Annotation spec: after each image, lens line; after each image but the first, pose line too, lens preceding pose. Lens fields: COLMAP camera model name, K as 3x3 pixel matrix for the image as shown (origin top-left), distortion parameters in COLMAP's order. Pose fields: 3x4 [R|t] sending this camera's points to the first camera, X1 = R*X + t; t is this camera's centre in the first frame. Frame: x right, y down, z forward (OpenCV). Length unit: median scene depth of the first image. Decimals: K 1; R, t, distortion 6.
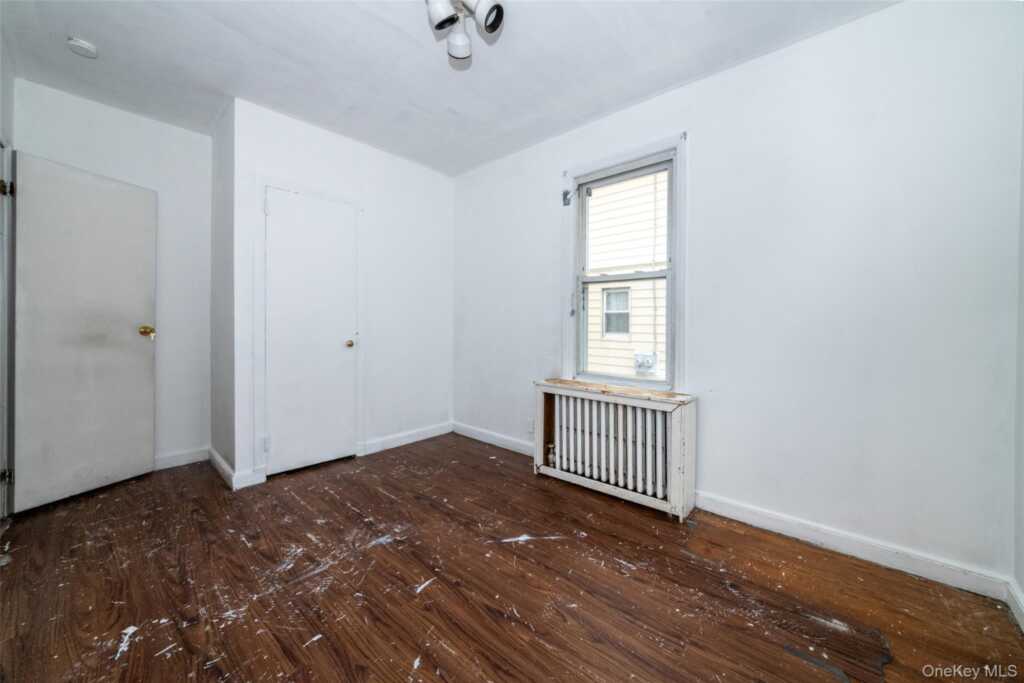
lens RADIAL K [[394.3, 0, 509.6], [0, 394.3, 319.7], [0, 0, 1]] dist [-0.002300, -0.000299]
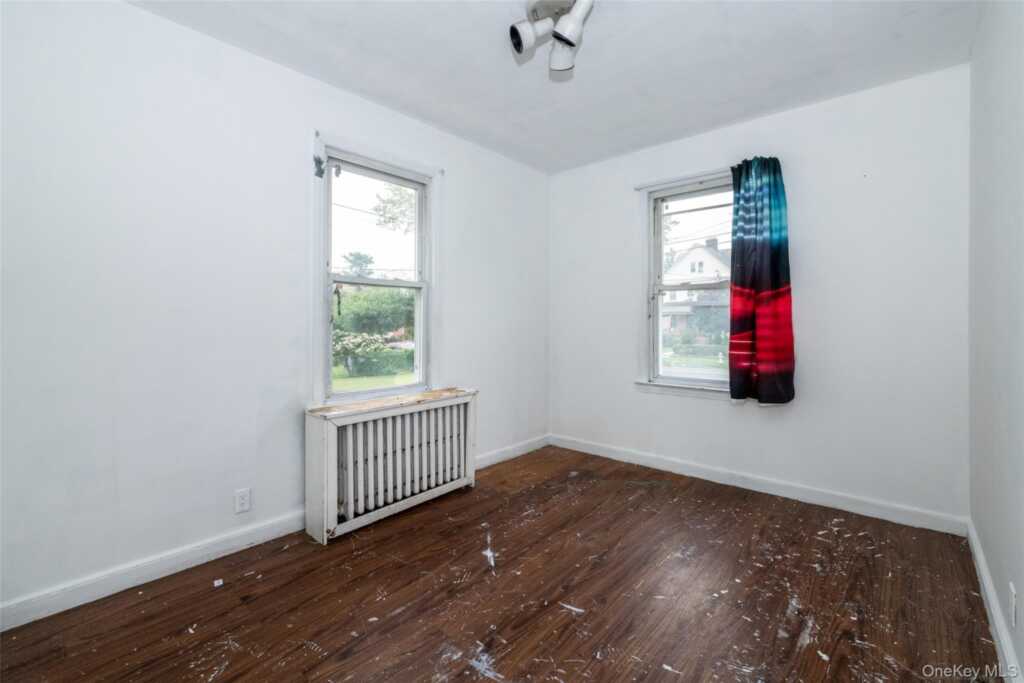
lens RADIAL K [[457.7, 0, 511.5], [0, 457.7, 317.0], [0, 0, 1]] dist [0.001924, 0.000322]
pose [[-0.030258, 0.001405, 0.999541, -1.083391], [-0.004465, 0.999989, -0.001540, -0.032503], [-0.999532, -0.004509, -0.030251, 0.959247]]
